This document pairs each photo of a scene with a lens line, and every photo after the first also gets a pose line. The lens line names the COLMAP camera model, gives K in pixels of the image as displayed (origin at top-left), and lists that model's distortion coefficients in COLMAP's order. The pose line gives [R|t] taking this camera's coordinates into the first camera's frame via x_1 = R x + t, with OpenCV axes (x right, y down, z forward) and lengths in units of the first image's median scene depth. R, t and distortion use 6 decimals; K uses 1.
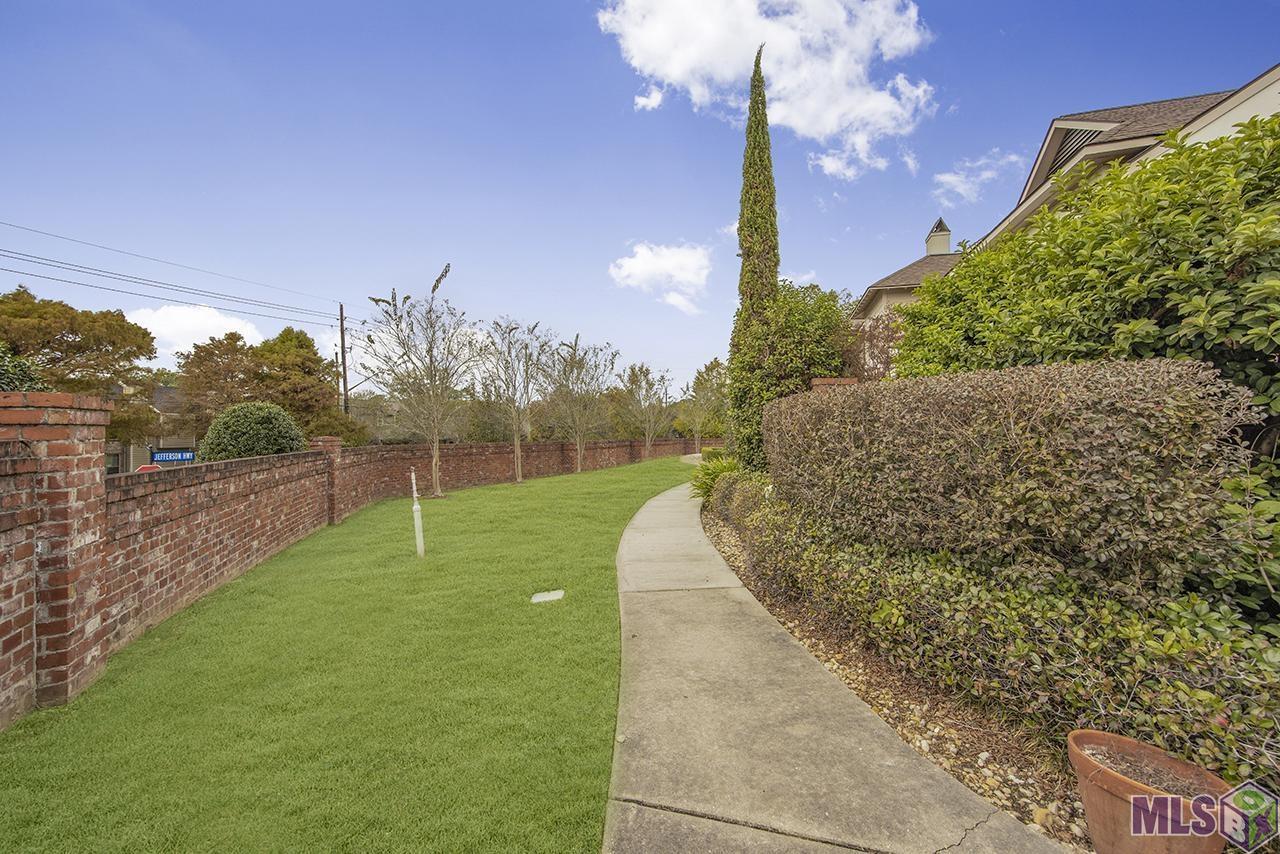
lens RADIAL K [[513.5, 0, 640.0], [0, 513.5, 427.0], [0, 0, 1]] dist [0.000088, 0.000039]
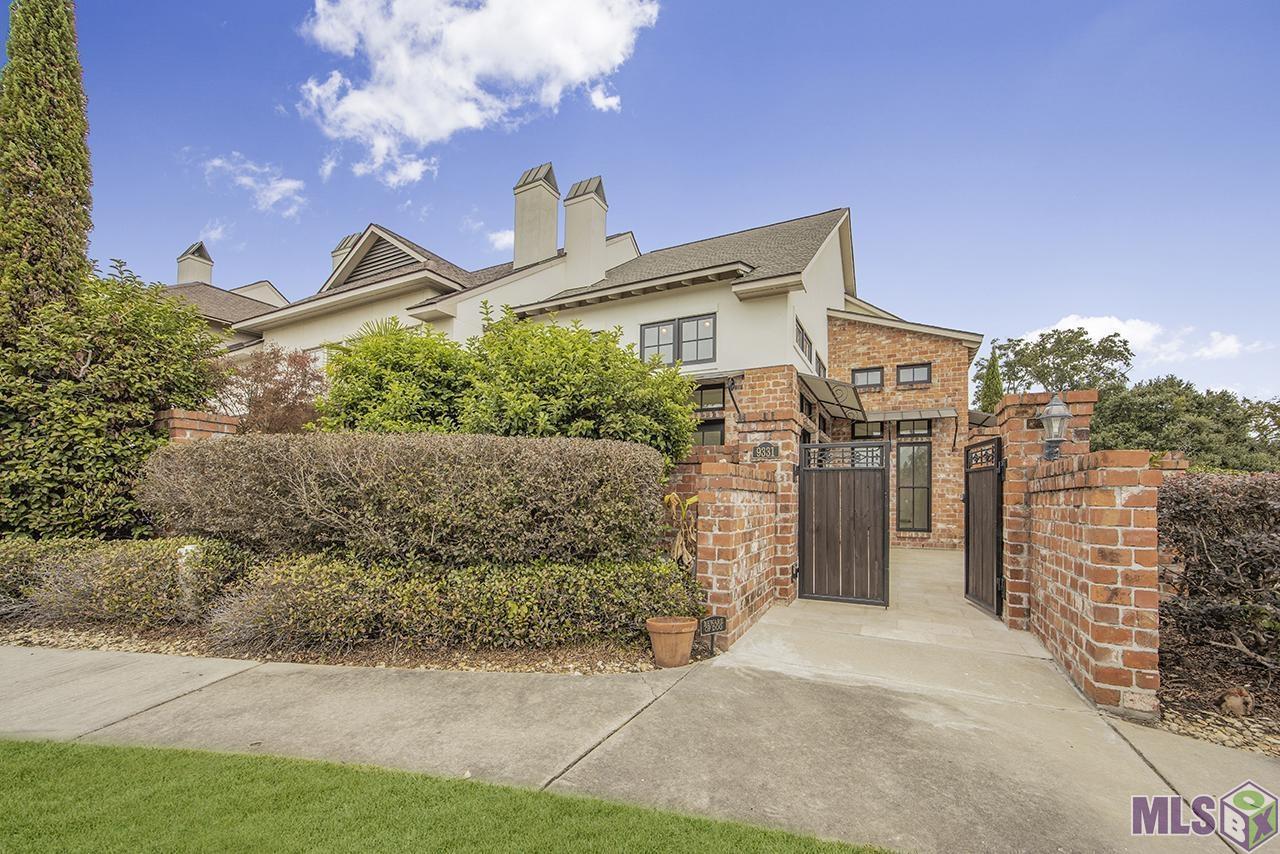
lens RADIAL K [[512.0, 0, 638.9], [0, 512.0, 488.9], [0, 0, 1]] dist [0.049408, -0.000080]
pose [[0.223117, 0.014045, 0.974690, -0.492372], [-0.017620, 0.999791, -0.010373, 0.036454], [-0.974632, -0.014860, 0.223318, 0.248504]]
